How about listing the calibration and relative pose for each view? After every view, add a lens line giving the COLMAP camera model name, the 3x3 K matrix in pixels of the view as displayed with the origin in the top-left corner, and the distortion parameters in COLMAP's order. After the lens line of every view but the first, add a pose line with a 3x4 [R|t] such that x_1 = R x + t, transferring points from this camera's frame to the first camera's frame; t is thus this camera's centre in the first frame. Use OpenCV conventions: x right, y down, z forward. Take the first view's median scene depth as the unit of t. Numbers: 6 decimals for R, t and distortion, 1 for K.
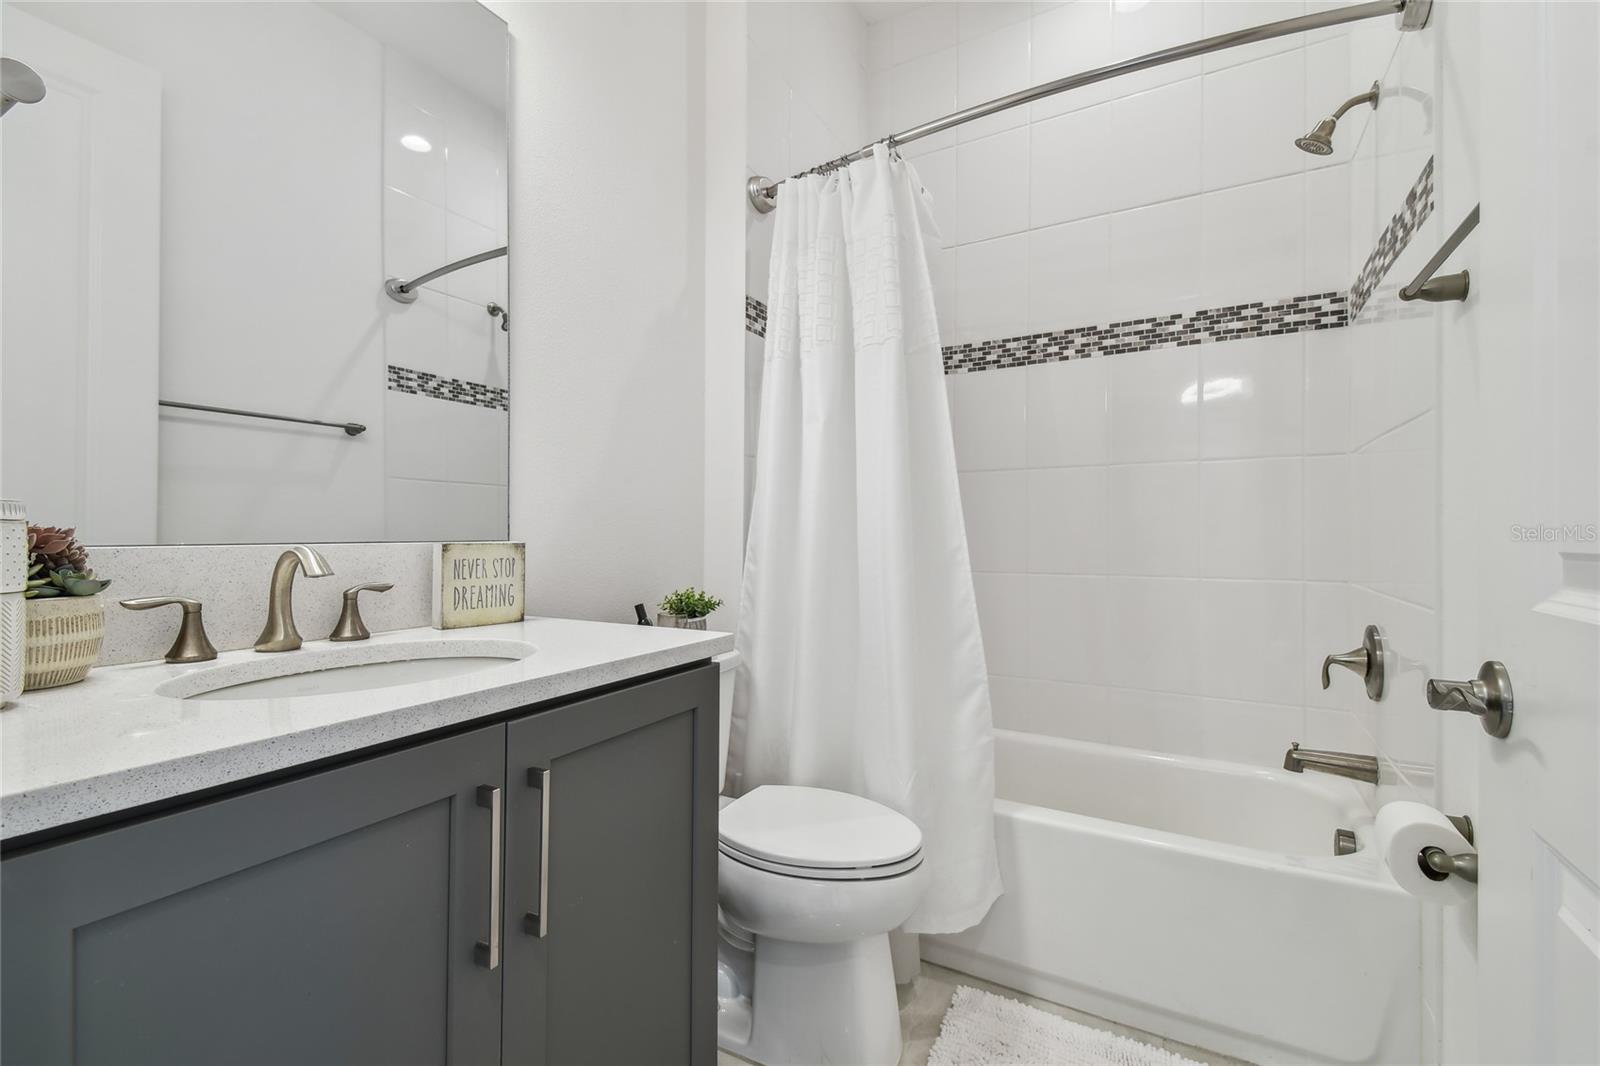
lens RADIAL K [[698.3, 0, 802.5], [0, 698.3, 535.5], [0, 0, 1]] dist [0.051695, -0.025472]
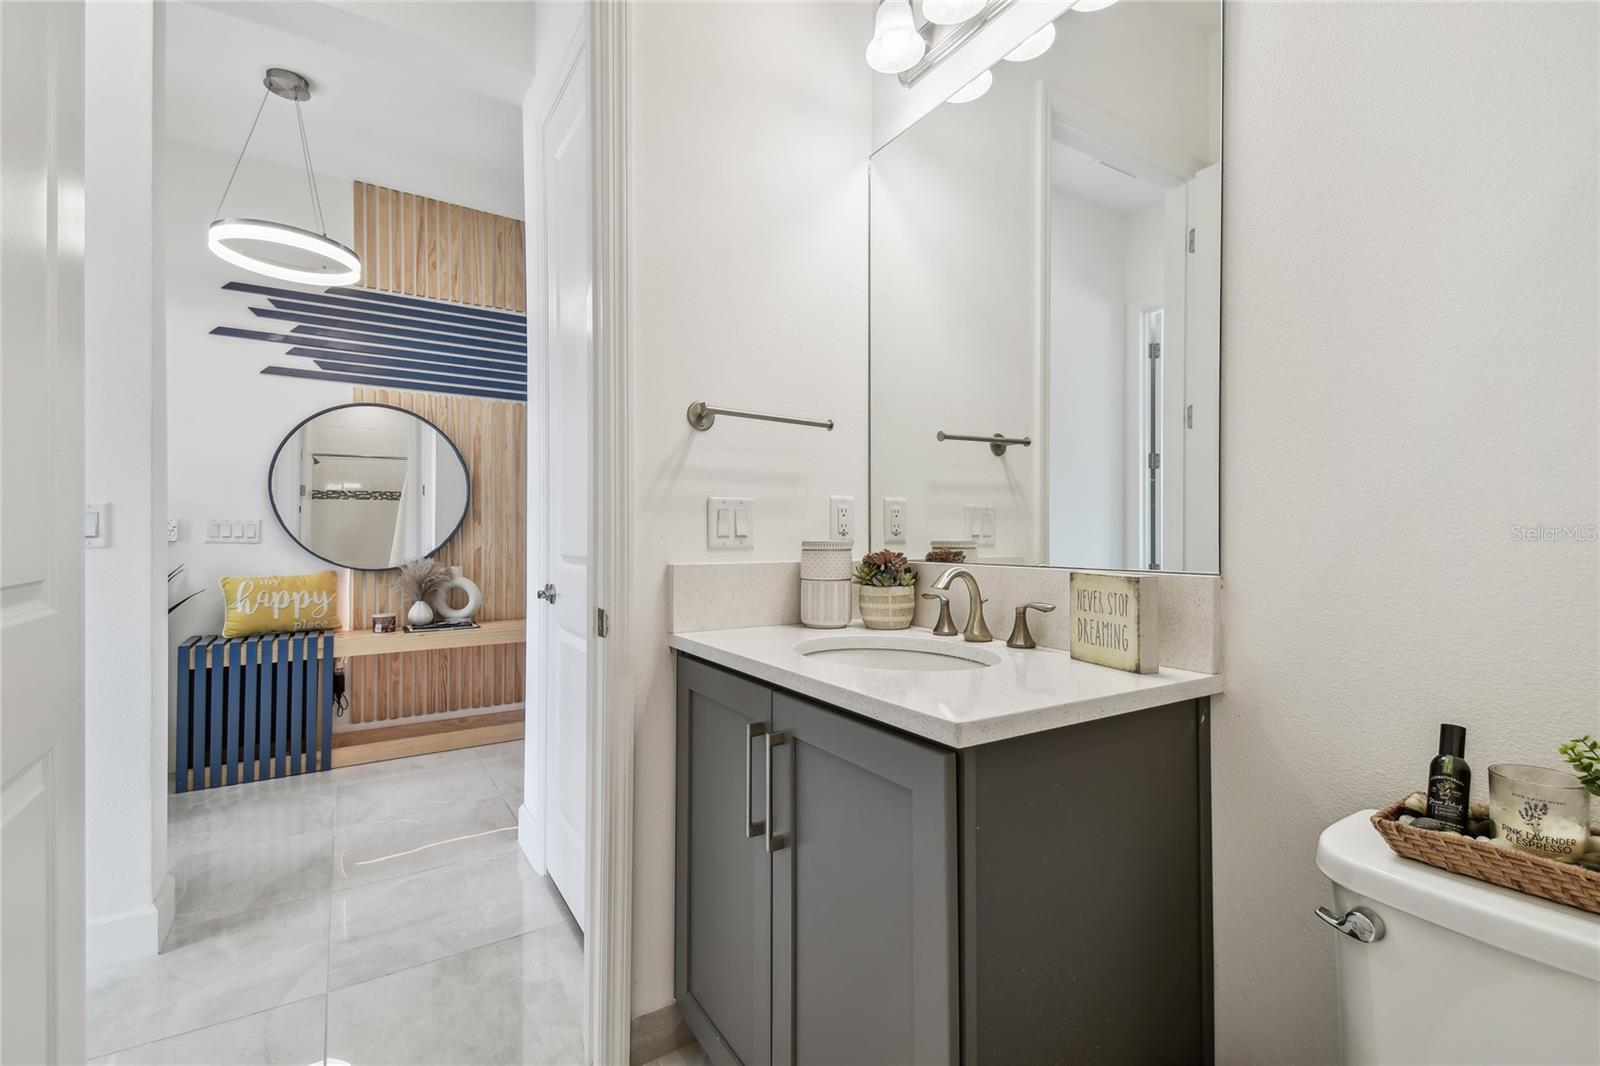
lens RADIAL K [[698.3, 0, 802.5], [0, 698.3, 535.5], [0, 0, 1]] dist [0.051695, -0.025472]
pose [[-0.471073, -0.000984, -0.882094, 0.531874], [-0.005393, 0.999984, 0.001765, -0.038992], [0.882078, 0.005589, -0.471071, 1.106386]]
